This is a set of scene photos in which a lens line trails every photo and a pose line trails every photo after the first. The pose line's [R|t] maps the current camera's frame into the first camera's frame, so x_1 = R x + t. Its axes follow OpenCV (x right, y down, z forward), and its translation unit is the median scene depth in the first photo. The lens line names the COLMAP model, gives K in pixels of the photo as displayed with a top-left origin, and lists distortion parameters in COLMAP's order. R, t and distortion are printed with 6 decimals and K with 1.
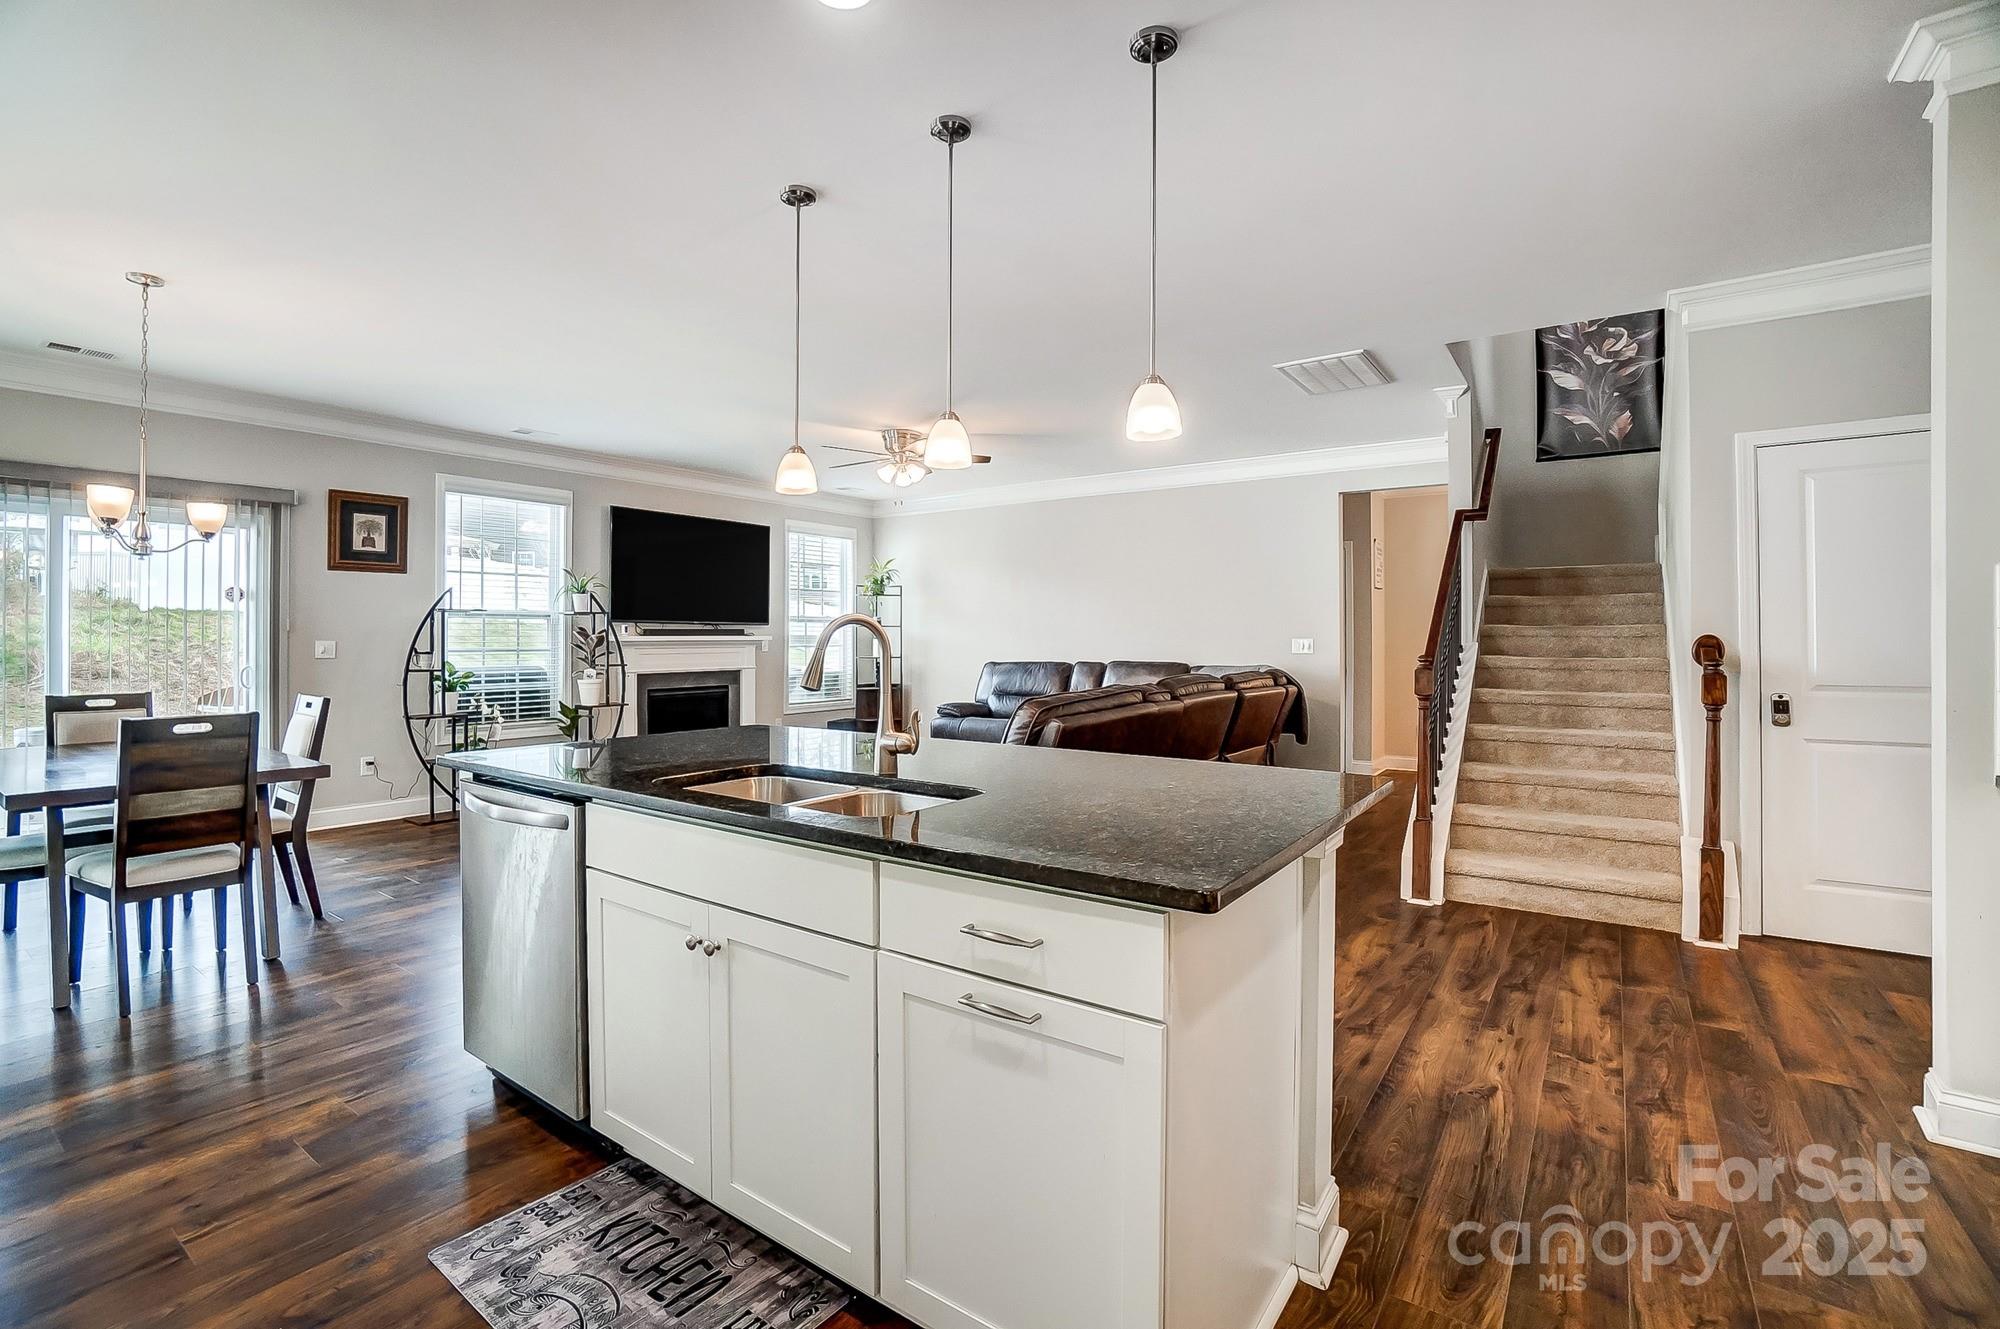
lens RADIAL K [[885.5, 0, 988.7], [0, 885.5, 617.7], [0, 0, 1]] dist [-0.029283, 0.000855]
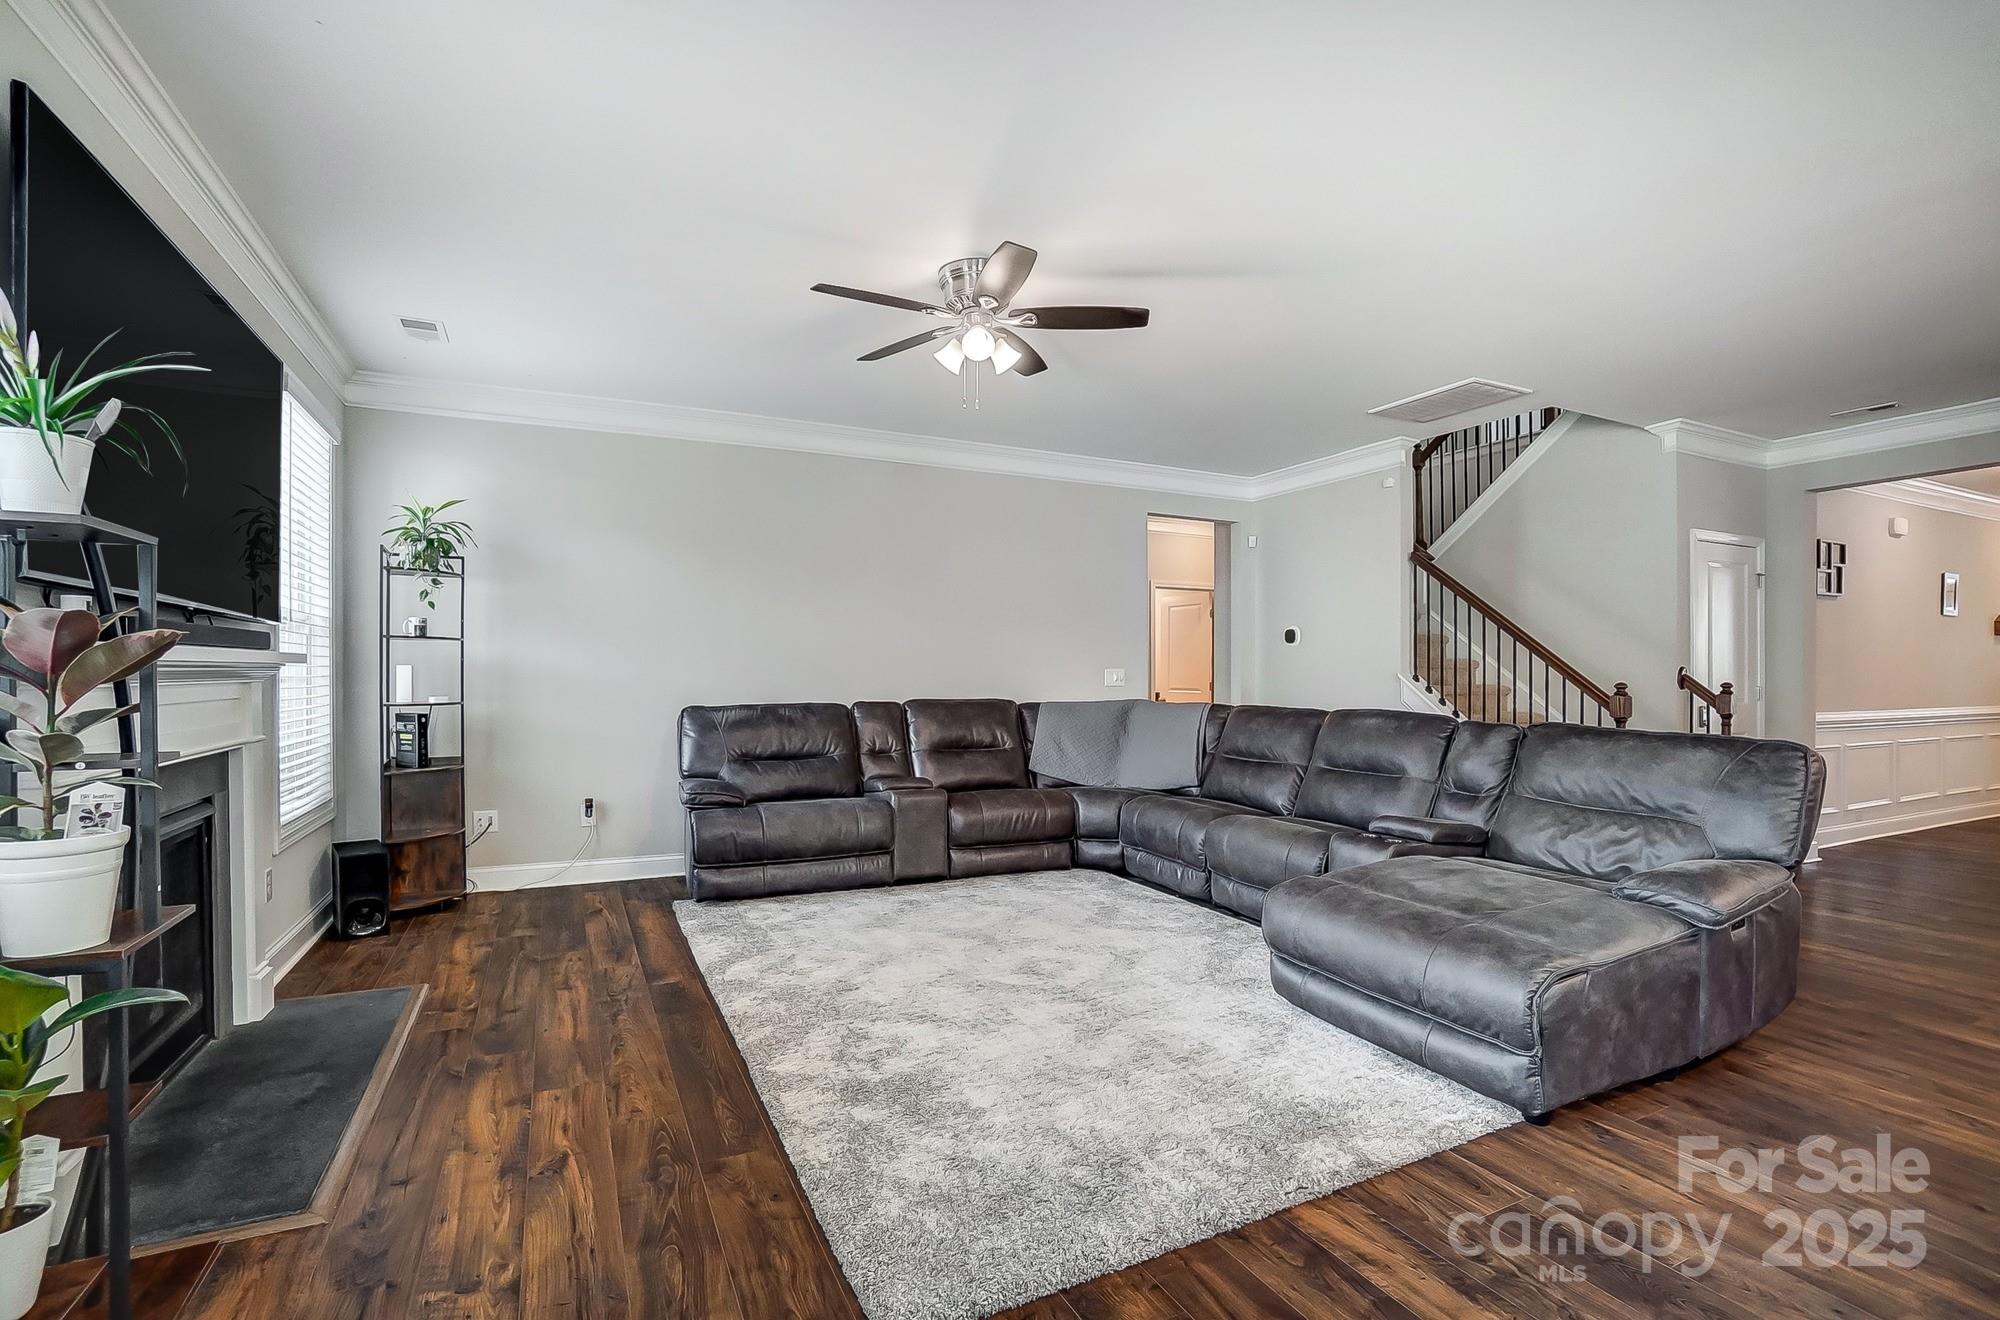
lens RADIAL K [[885.5, 0, 984.4], [0, 885.5, 669.6], [0, 0, 1]] dist [-0.029283, 0.000855]
pose [[0.491185, 0.008916, 0.871010, -0.579350], [-0.025557, 0.999665, 0.004179, 0.025178], [-0.870680, -0.024313, 0.491248, 0.772630]]
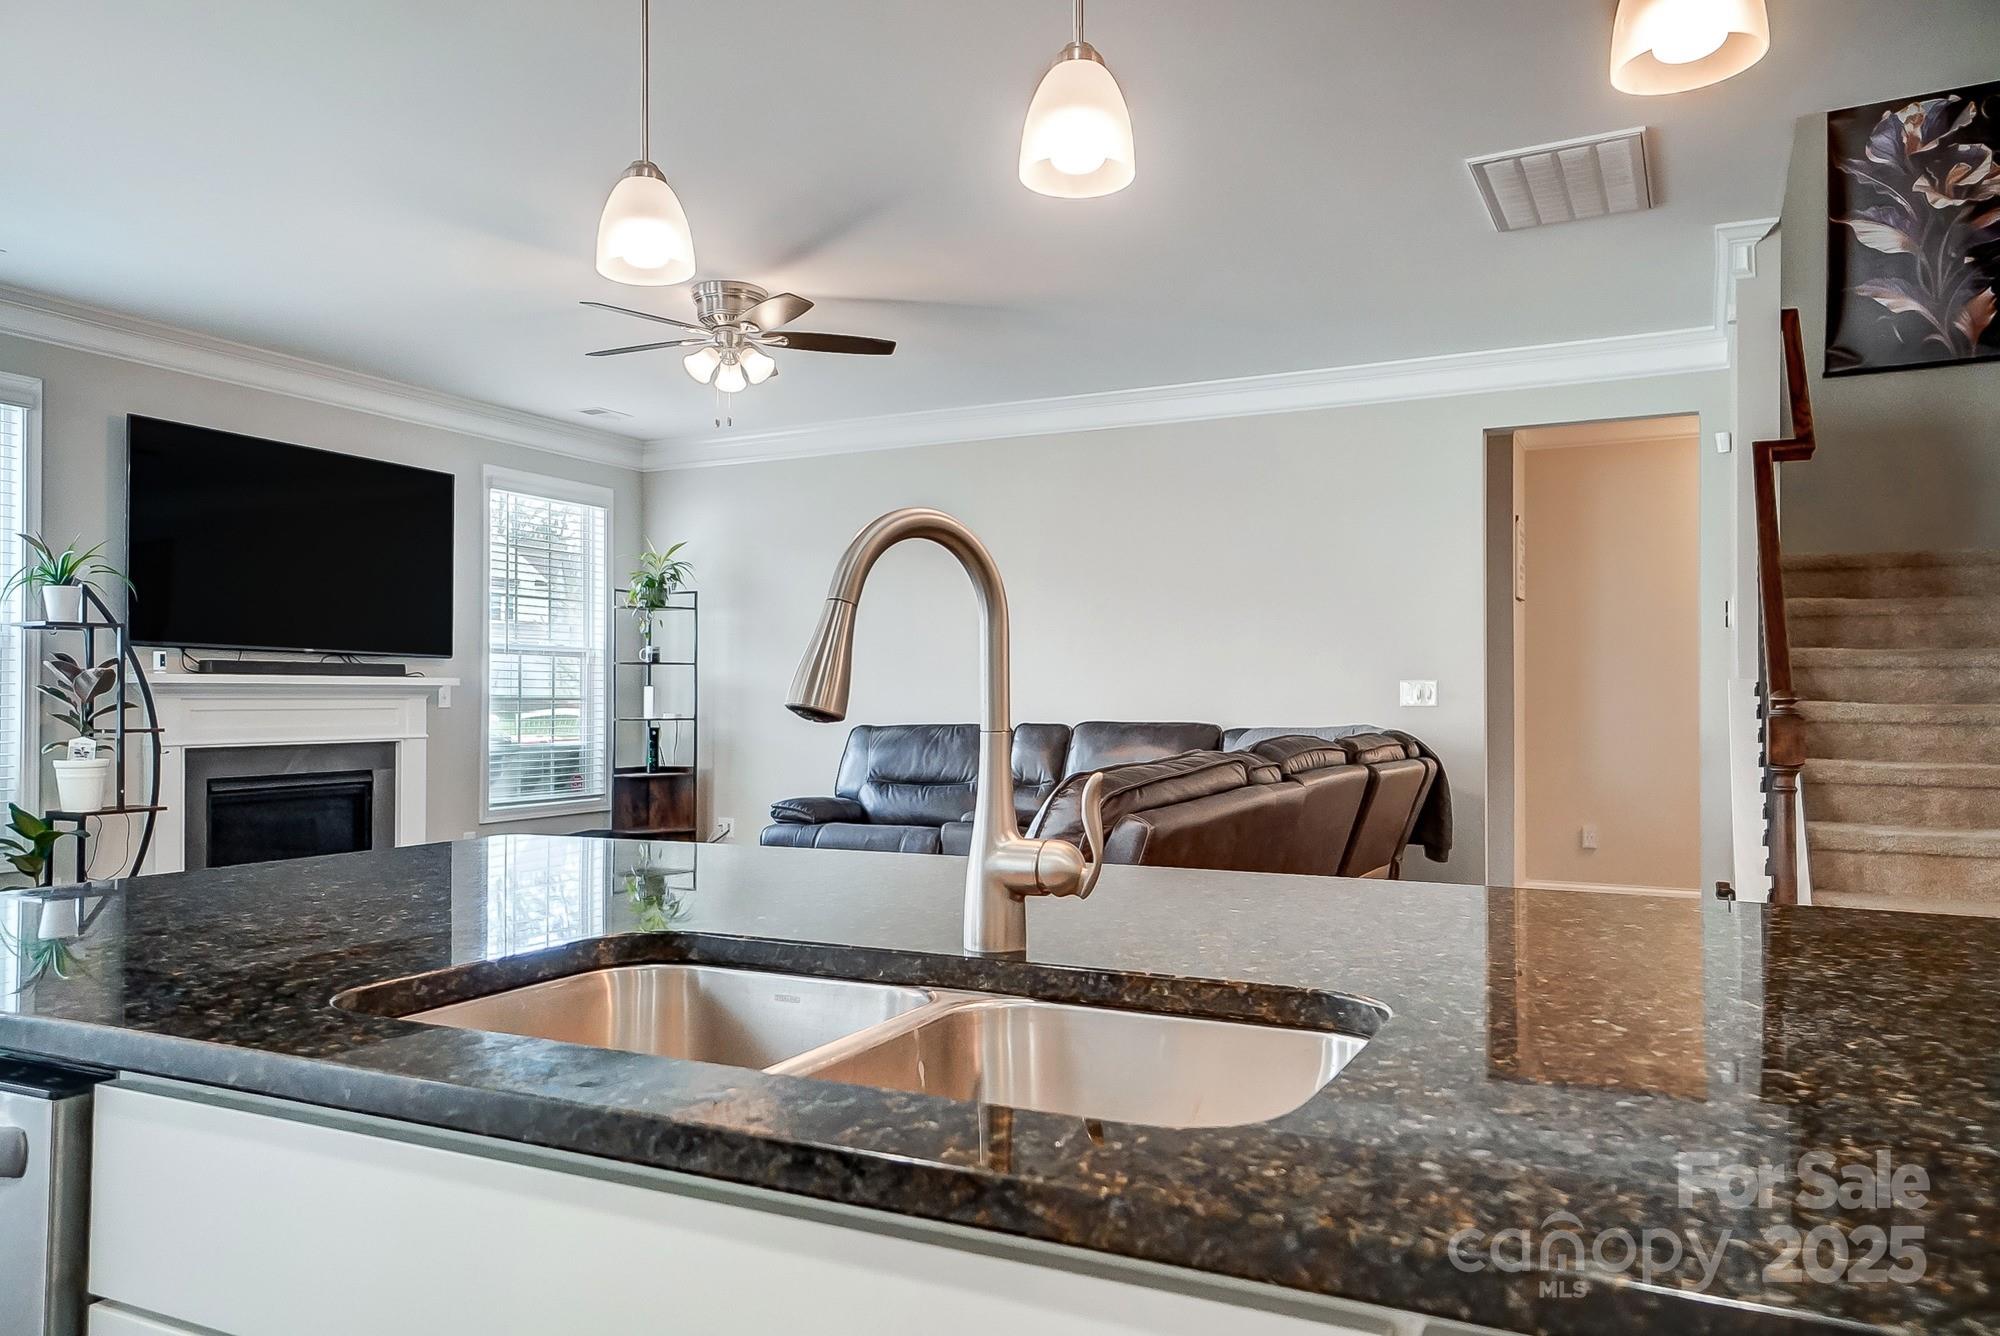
lens RADIAL K [[1407.3, 0, 988.9], [0, 1407.3, 665.0], [0, 0, 1]] dist [0.032599, 0.011176]
pose [[0.989647, 0.002861, 0.143494, -0.065878], [-0.002423, 0.999992, -0.003232, 0.019442], [-0.143502, 0.002850, 0.989646, 0.136755]]
